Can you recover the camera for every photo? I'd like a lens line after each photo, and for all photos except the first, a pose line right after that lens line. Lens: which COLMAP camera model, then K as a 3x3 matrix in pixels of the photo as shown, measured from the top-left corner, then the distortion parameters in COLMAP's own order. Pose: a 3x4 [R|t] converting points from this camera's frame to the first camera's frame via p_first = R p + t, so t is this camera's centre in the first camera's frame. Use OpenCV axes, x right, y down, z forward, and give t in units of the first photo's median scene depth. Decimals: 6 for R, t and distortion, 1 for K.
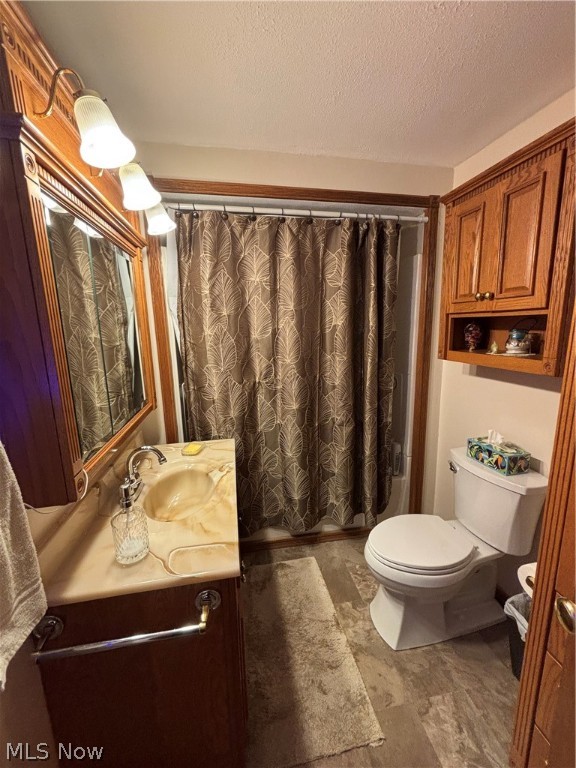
lens RADIAL K [[308.2, 0, 289.2], [0, 308.2, 382.8], [0, 0, 1]] dist [-0.000788, -0.000120]
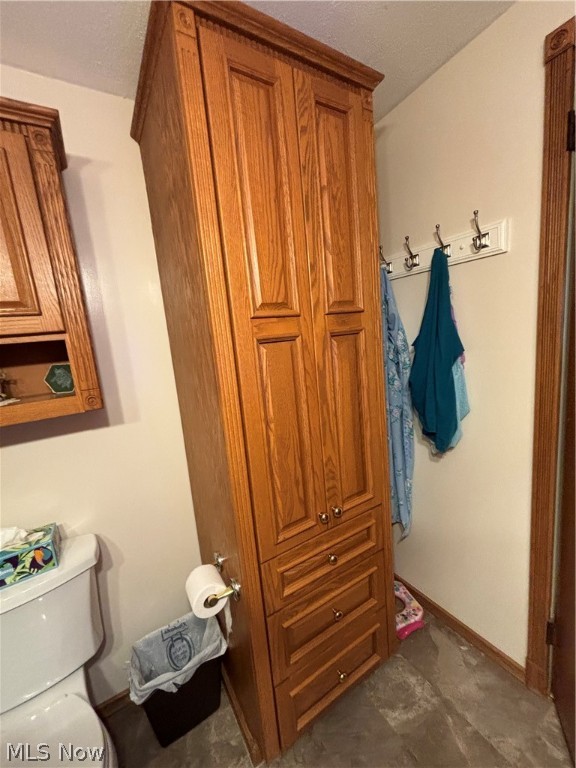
lens RADIAL K [[308.2, 0, 289.2], [0, 308.2, 382.8], [0, 0, 1]] dist [-0.000788, -0.000120]
pose [[-0.345783, -0.085497, 0.934411, -0.104223], [0.266380, 0.945923, 0.185125, -0.086583], [-0.899709, 0.312921, -0.304309, 0.598557]]
